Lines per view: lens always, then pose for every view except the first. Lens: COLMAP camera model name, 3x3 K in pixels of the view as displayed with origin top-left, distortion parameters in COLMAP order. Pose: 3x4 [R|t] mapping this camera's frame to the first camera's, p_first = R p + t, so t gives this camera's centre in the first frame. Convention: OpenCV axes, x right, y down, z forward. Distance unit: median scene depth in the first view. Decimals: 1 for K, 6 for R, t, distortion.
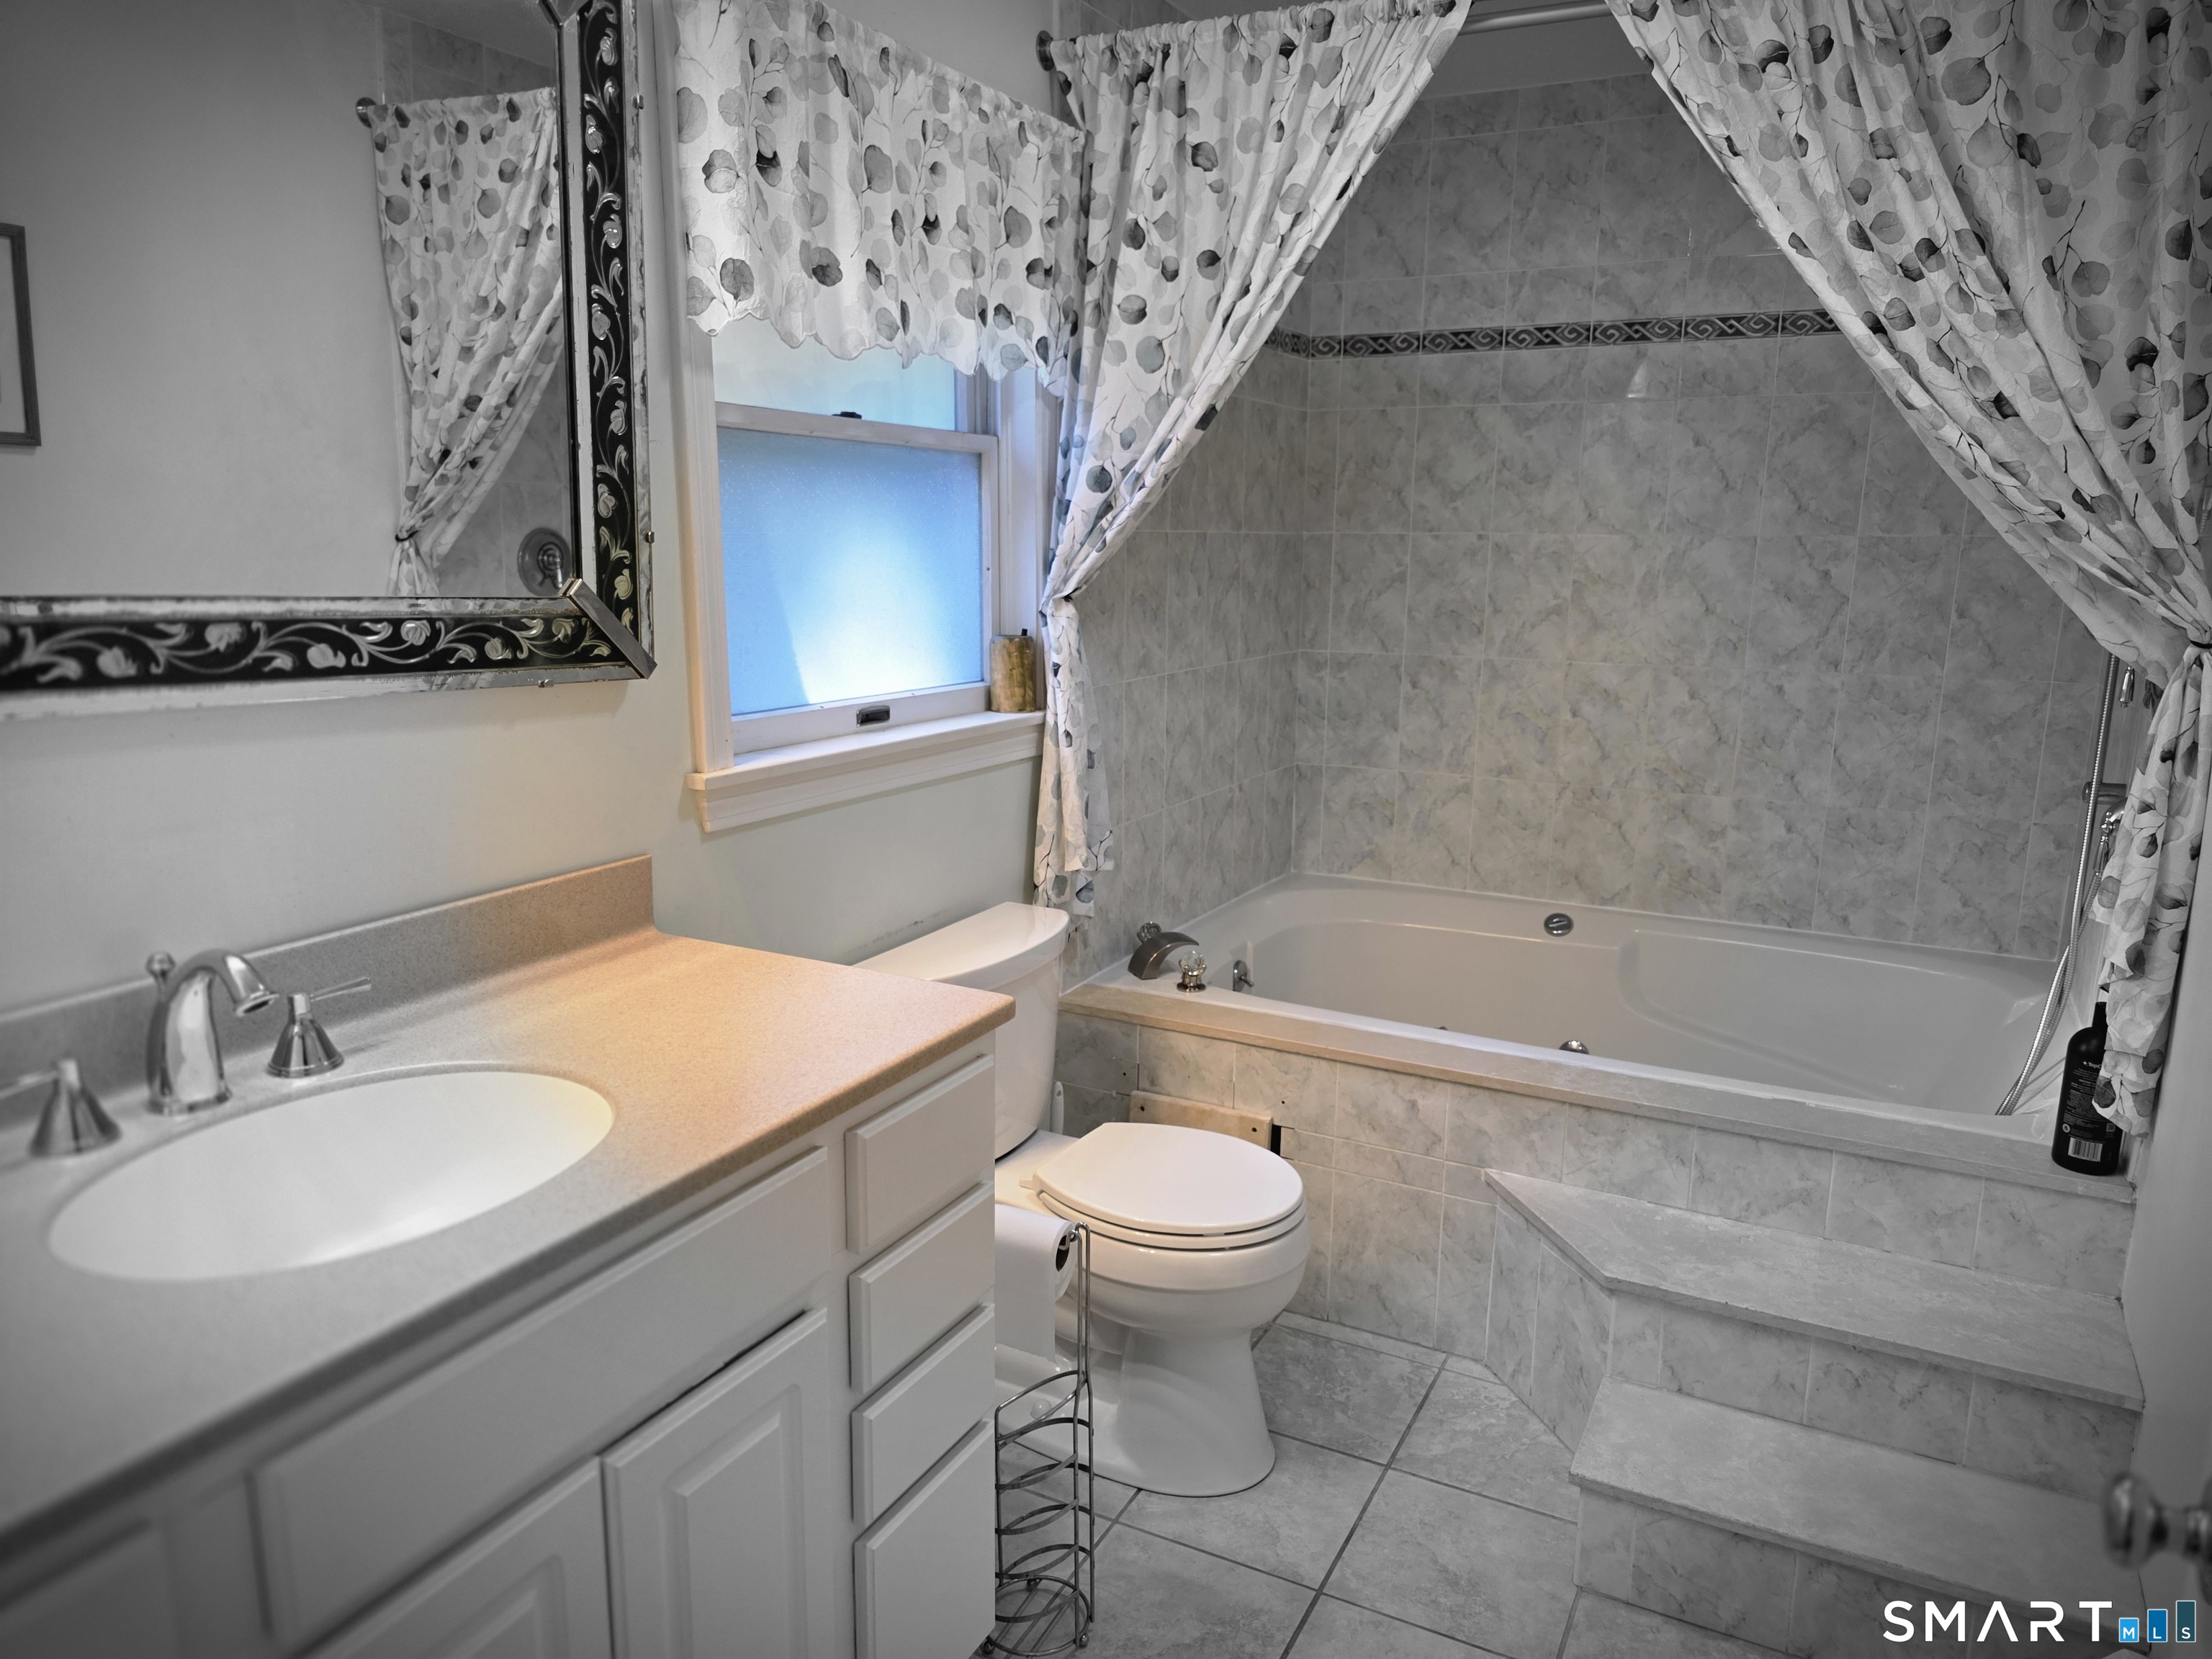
lens RADIAL K [[1492.9, 0, 1104.3], [0, 1492.9, 834.7], [0, 0, 1]] dist [0.070796, -0.060290]
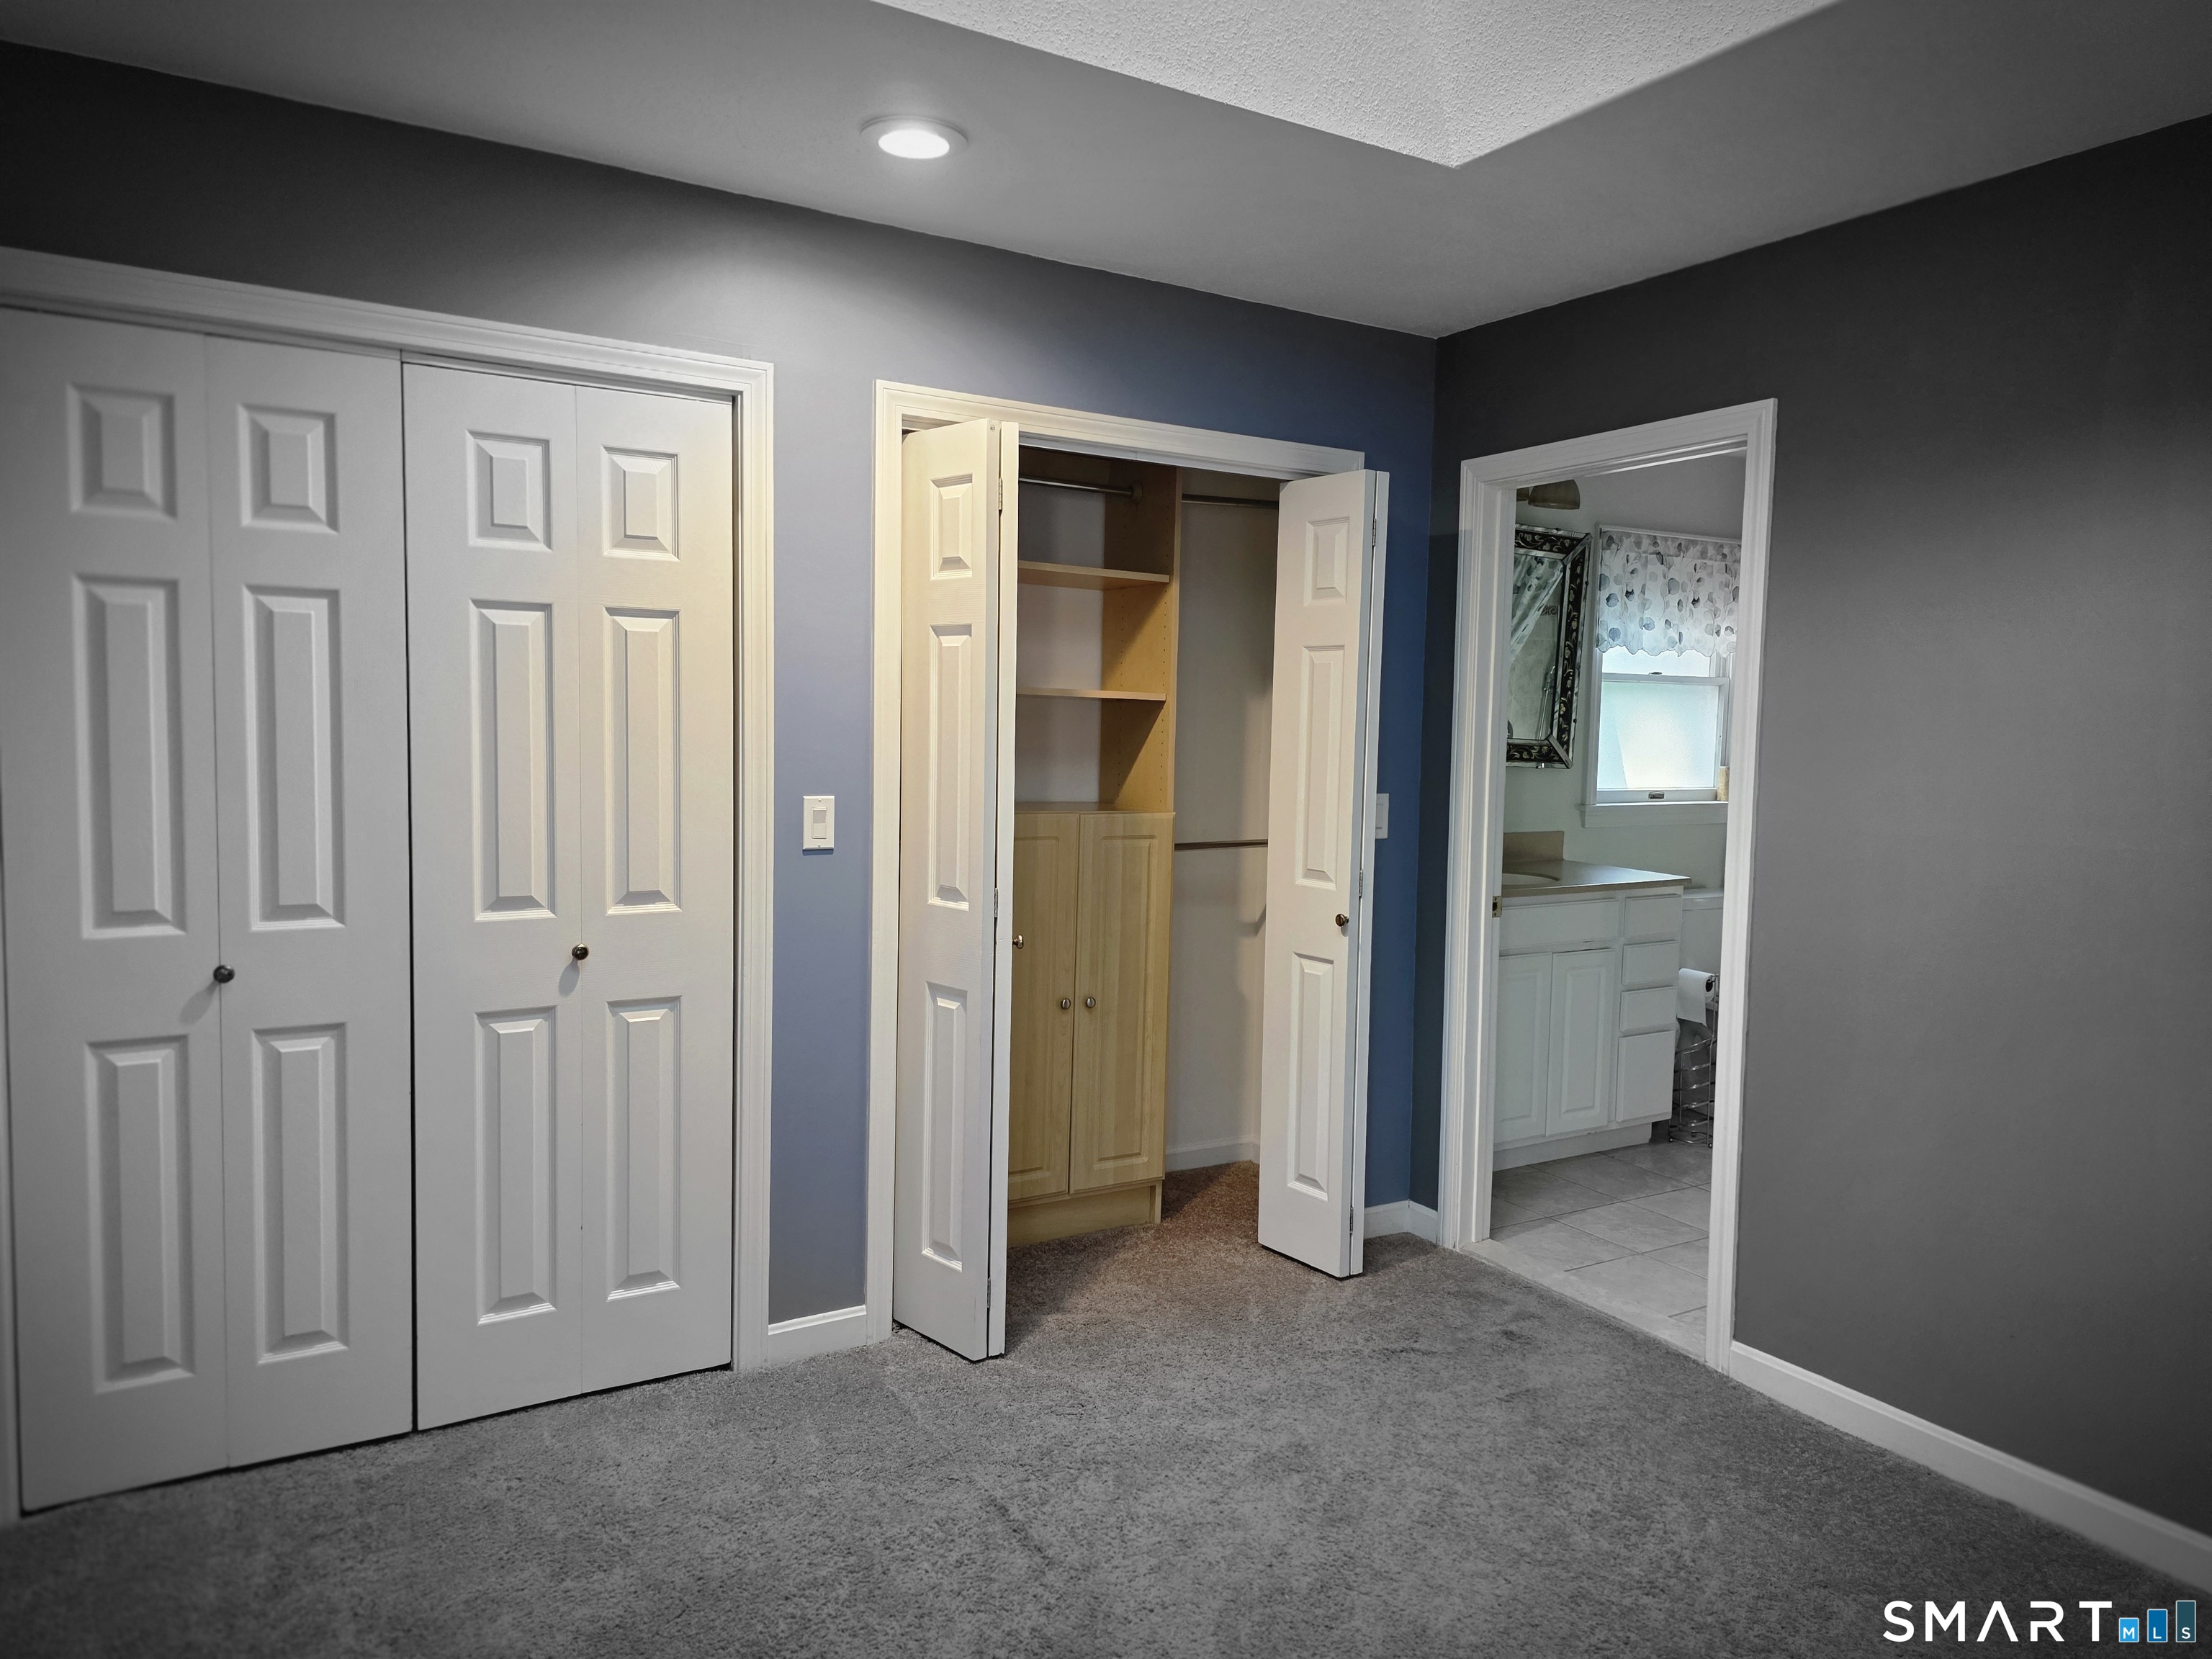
lens RADIAL K [[1492.9, 0, 1104.3], [0, 1492.9, 824.4], [0, 0, 1]] dist [0.070796, -0.060290]
pose [[0.858668, 0.052992, -0.509785, 0.383685], [-0.116596, 0.988758, -0.093611, 0.355490], [0.499094, 0.139820, 0.855194, -1.794851]]
